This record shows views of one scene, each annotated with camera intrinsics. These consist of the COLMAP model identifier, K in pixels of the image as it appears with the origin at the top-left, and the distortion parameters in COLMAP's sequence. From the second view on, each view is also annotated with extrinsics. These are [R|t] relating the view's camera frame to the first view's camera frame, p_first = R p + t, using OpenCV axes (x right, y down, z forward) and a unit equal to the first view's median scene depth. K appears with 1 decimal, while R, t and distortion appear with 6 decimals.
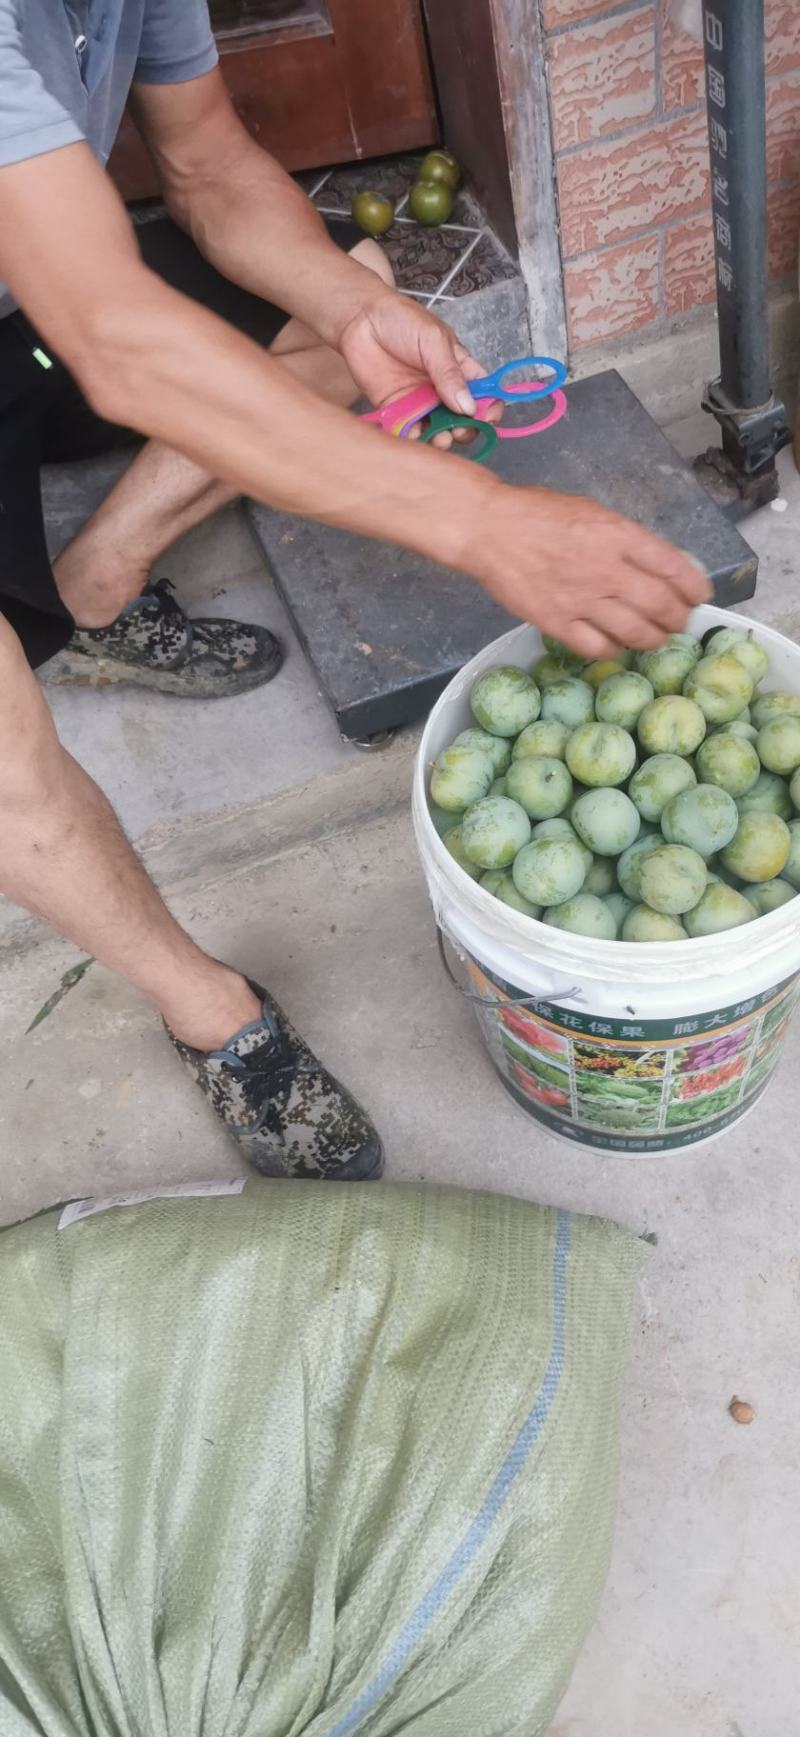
lens RADIAL K [[1326.8, 0, 401.5], [0, 1326.8, 871.7], [0, 0, 1]] dist [0.047850, -0.001448]
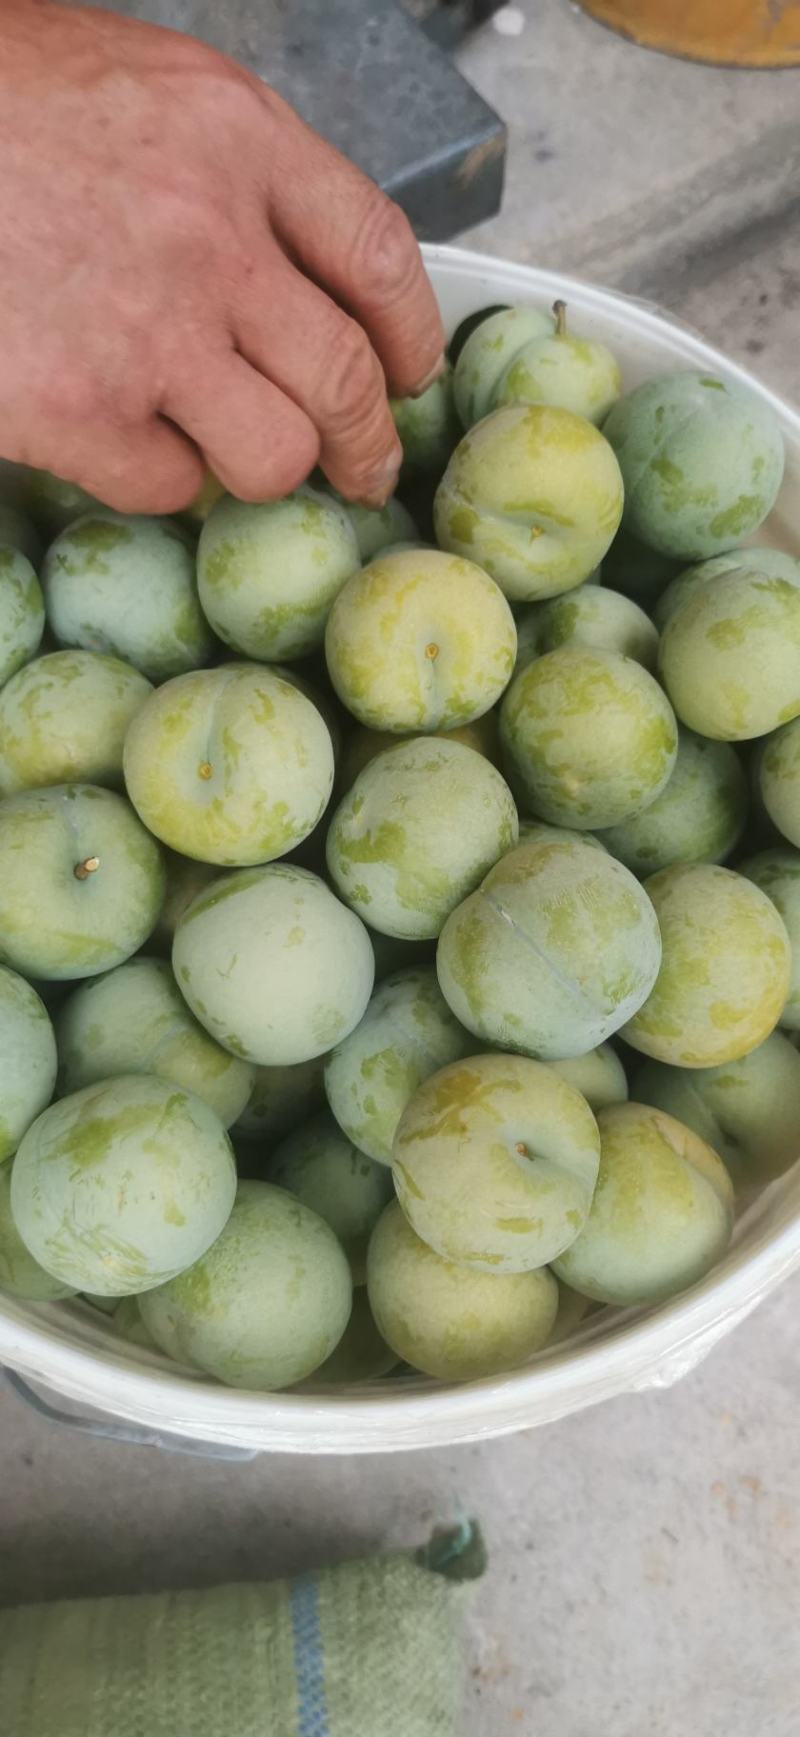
lens RADIAL K [[1366.4, 0, 380.2], [0, 1366.4, 874.5], [0, 0, 1]] dist [0.004650, -0.010627]
pose [[0.968254, -0.174157, 0.179313, 0.113406], [0.126473, 0.960071, 0.249537, -0.134647], [-0.215612, -0.218937, 0.951619, 0.622584]]
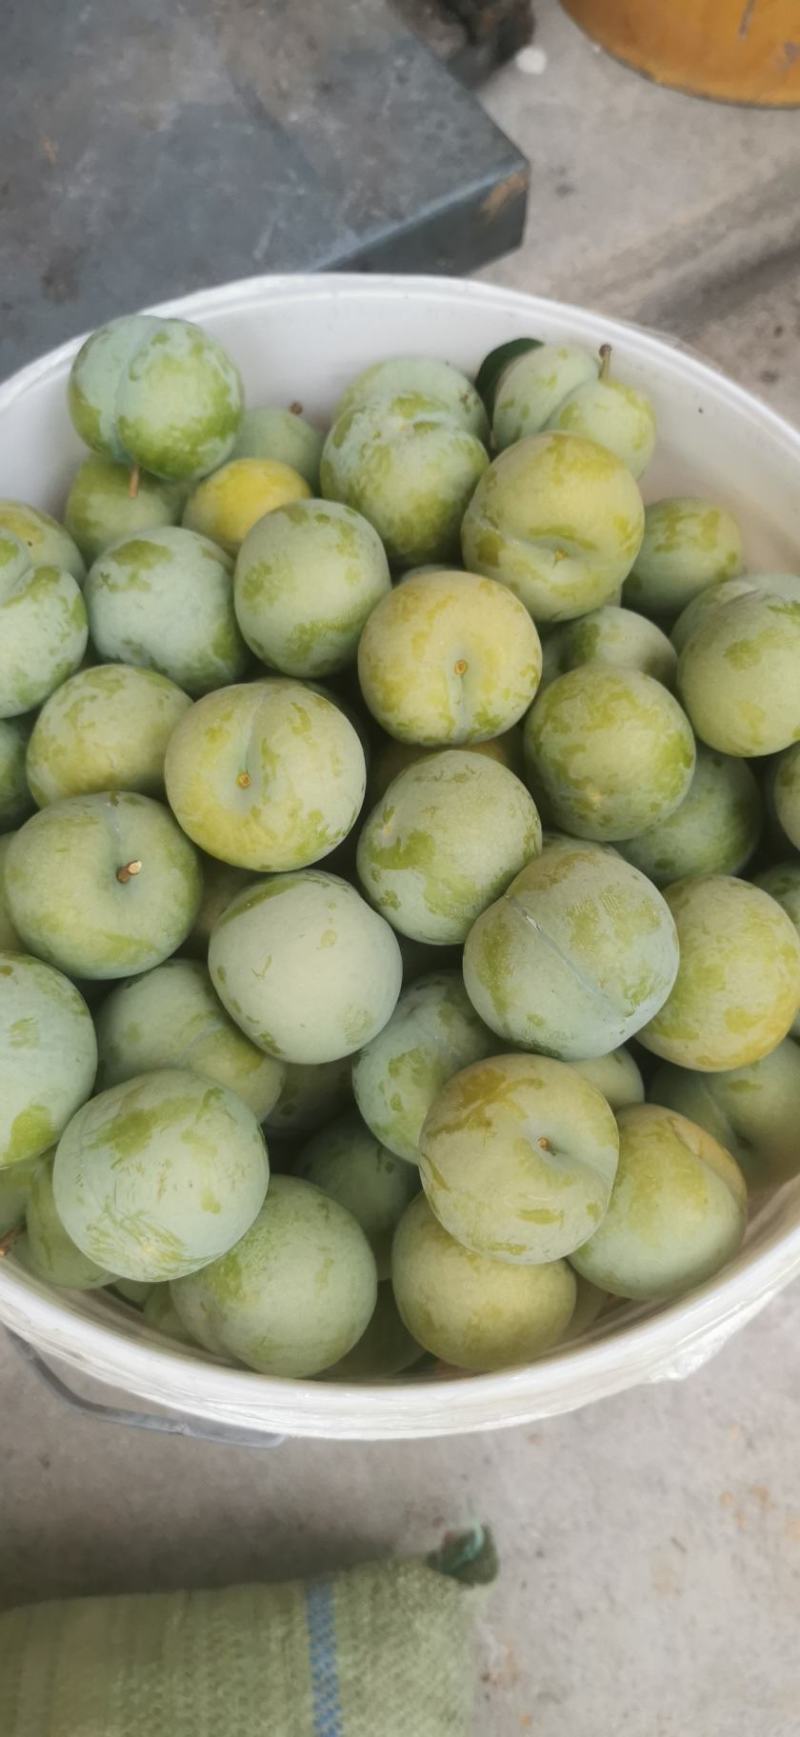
lens RADIAL K [[1366.4, 0, 380.2], [0, 1366.4, 874.5], [0, 0, 1]] dist [0.004650, -0.010627]
pose [[0.971266, -0.160801, 0.175457, 0.105637], [0.117691, 0.965290, 0.233161, -0.134935], [-0.206859, -0.205812, 0.956478, 0.609809]]
